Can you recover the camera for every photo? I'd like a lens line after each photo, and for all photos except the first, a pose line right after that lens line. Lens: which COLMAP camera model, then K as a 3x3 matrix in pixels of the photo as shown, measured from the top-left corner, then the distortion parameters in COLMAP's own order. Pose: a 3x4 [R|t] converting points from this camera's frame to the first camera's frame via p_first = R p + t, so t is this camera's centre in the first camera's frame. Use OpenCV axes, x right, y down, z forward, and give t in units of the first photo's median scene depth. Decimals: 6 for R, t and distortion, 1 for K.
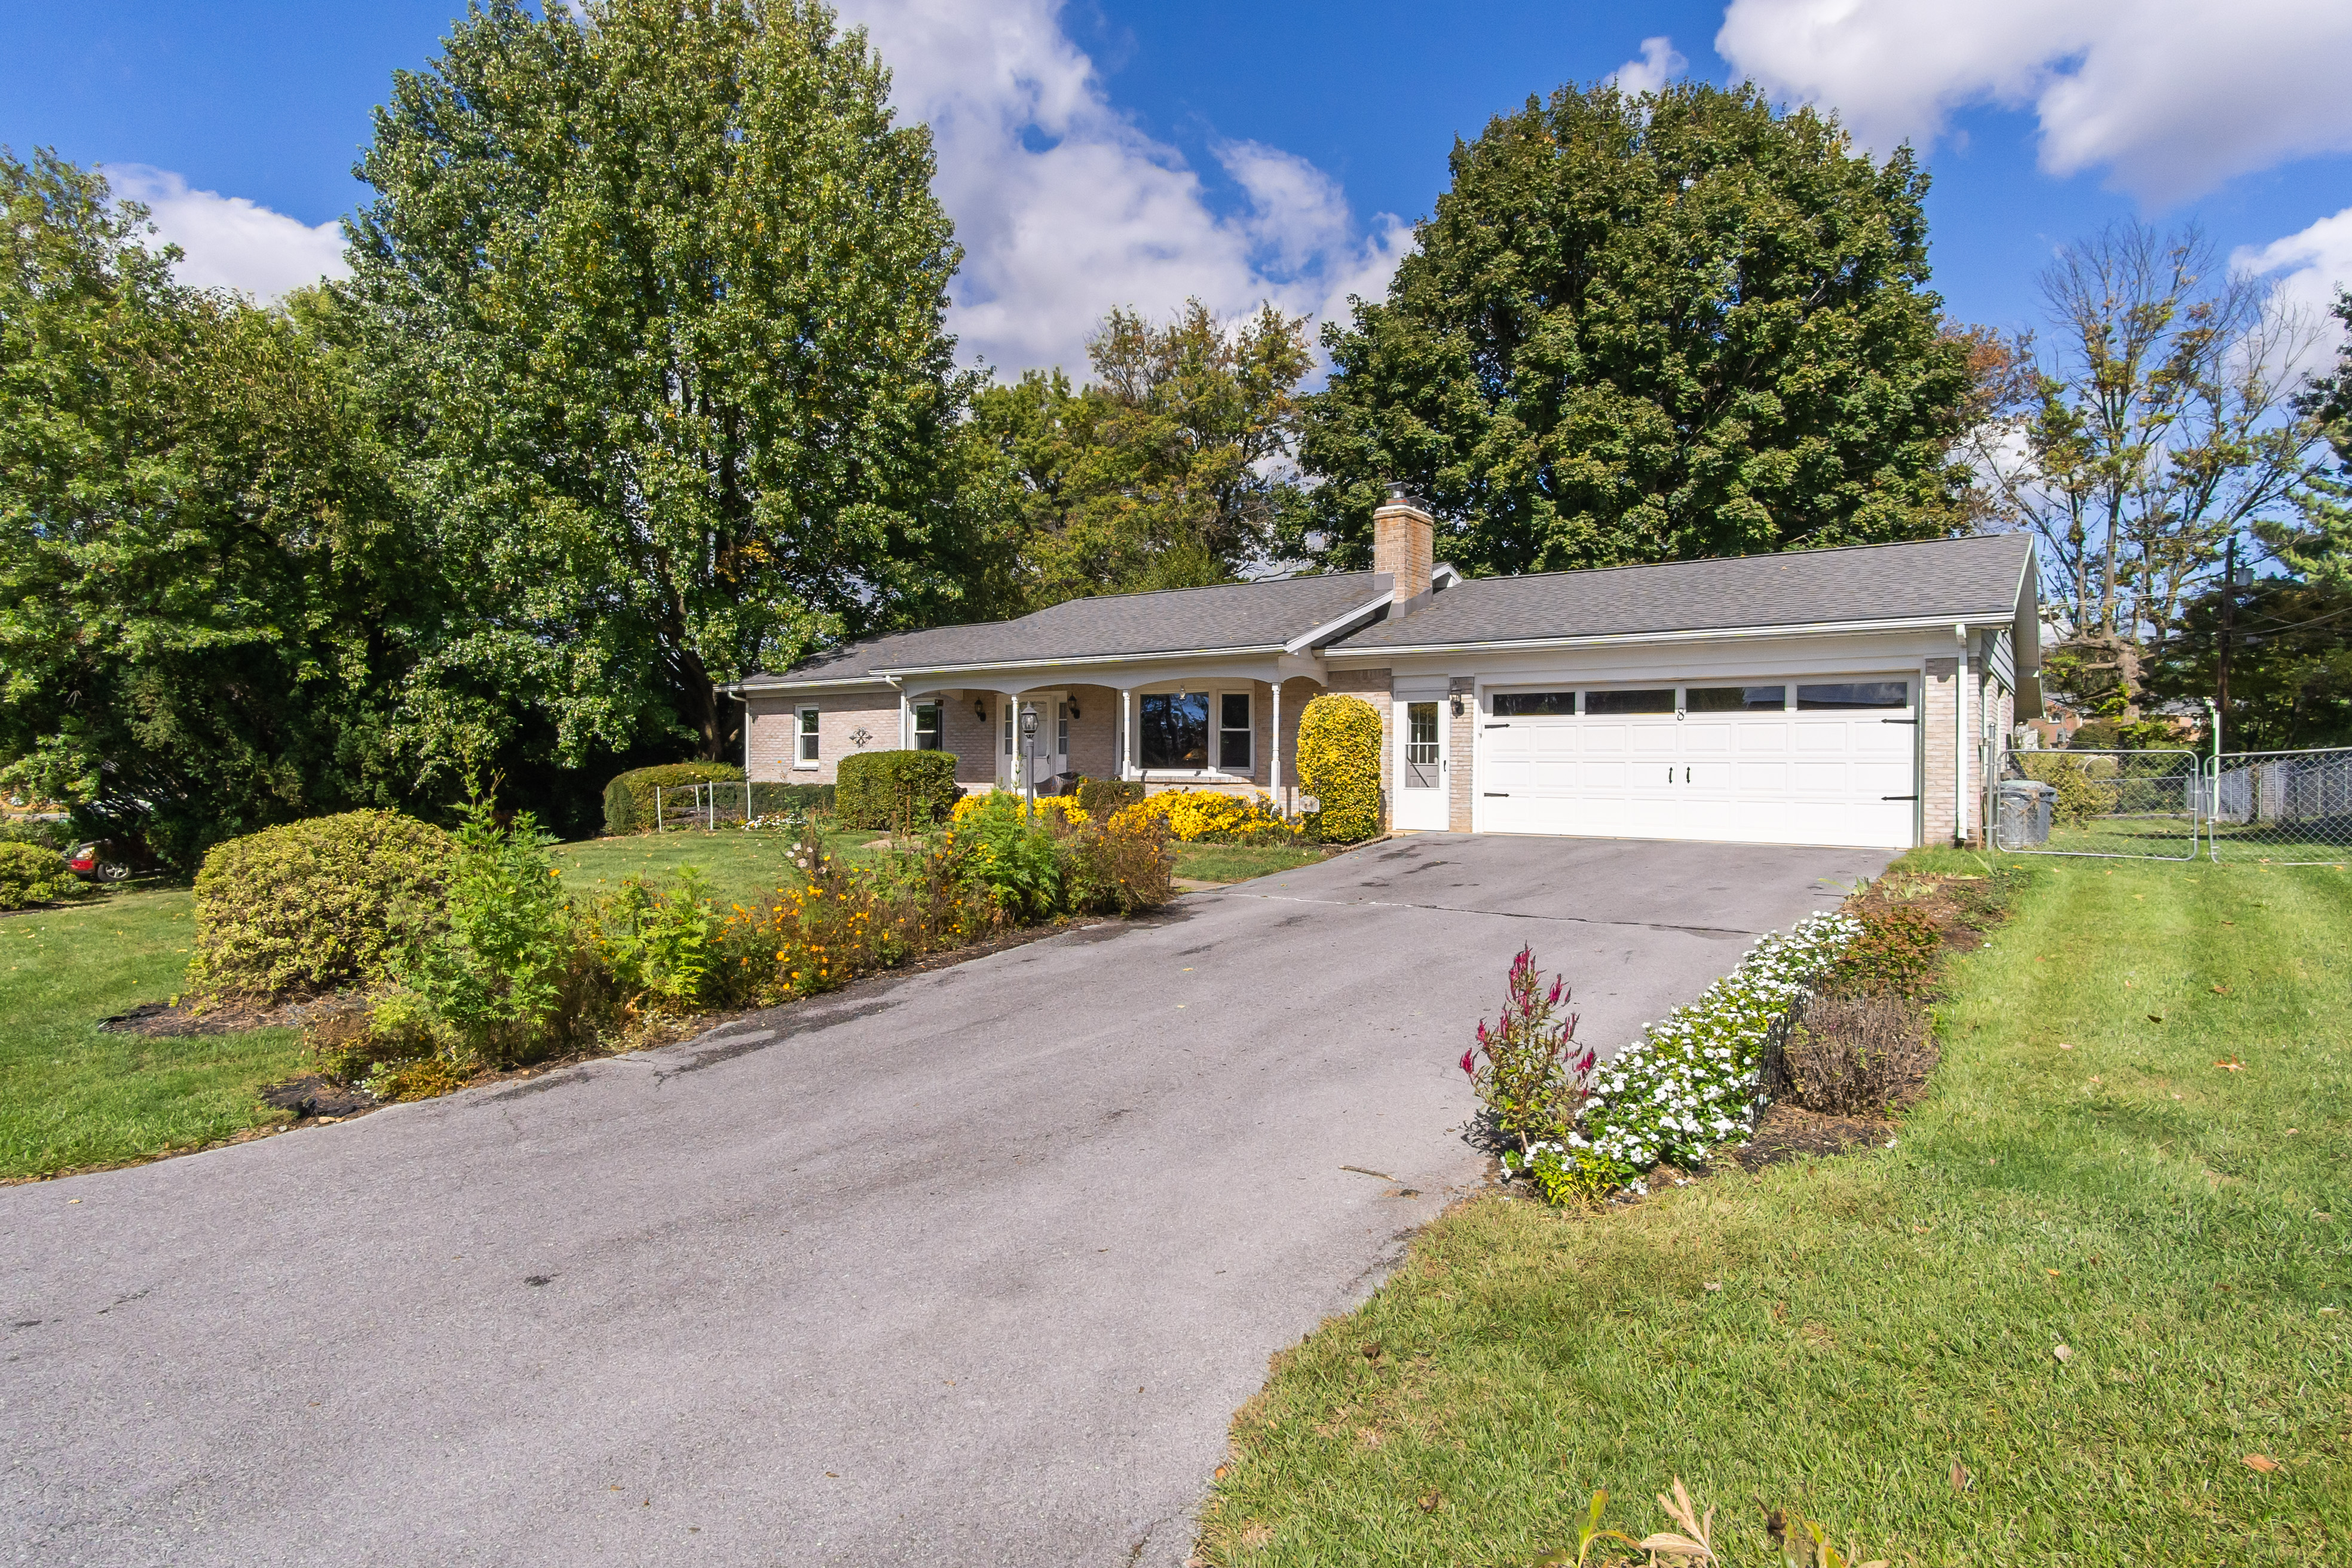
lens RADIAL K [[1287.8, 0, 1142.1], [0, 1287.8, 777.3], [0, 0, 1]] dist [0.001331, 0.000855]
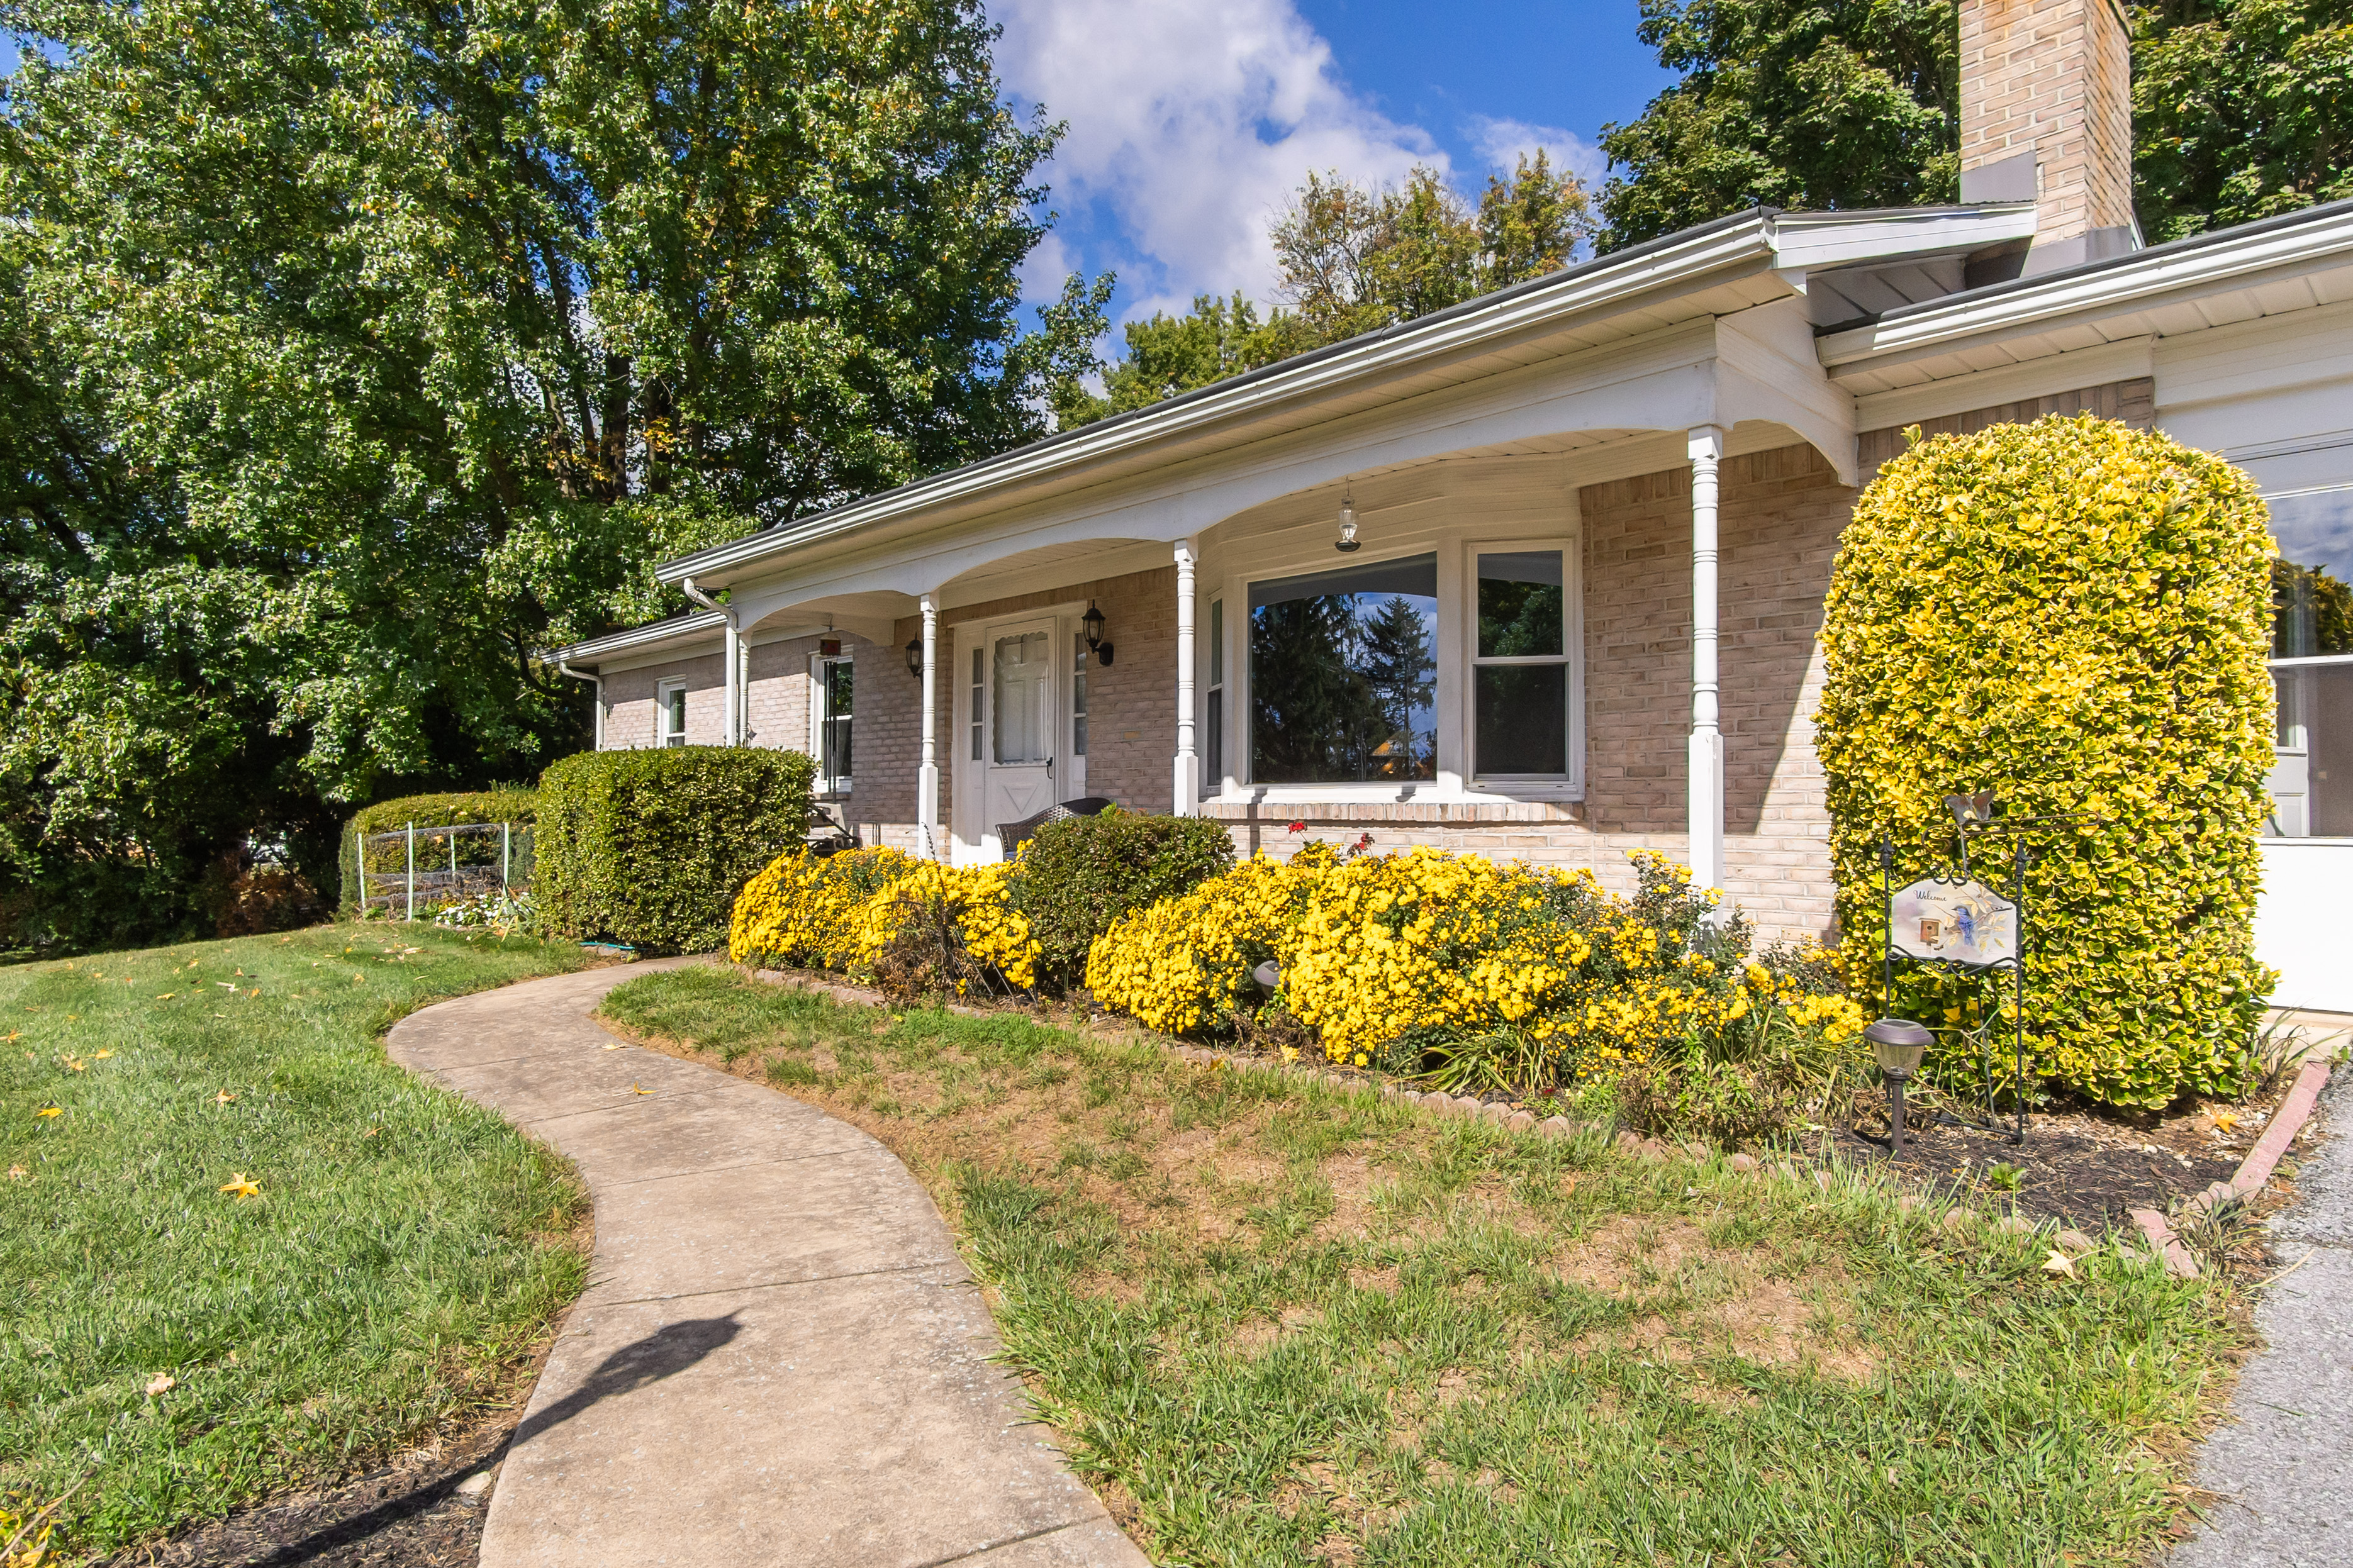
lens RADIAL K [[1313.1, 0, 1176.5], [0, 1313.1, 784.0], [0, 0, 1]] dist [-0.001195, -0.000360]
pose [[0.989210, -0.006027, -0.146382, 0.033969], [0.001751, 0.999568, -0.029323, 0.004188], [0.146496, 0.028750, 0.988793, 0.651270]]
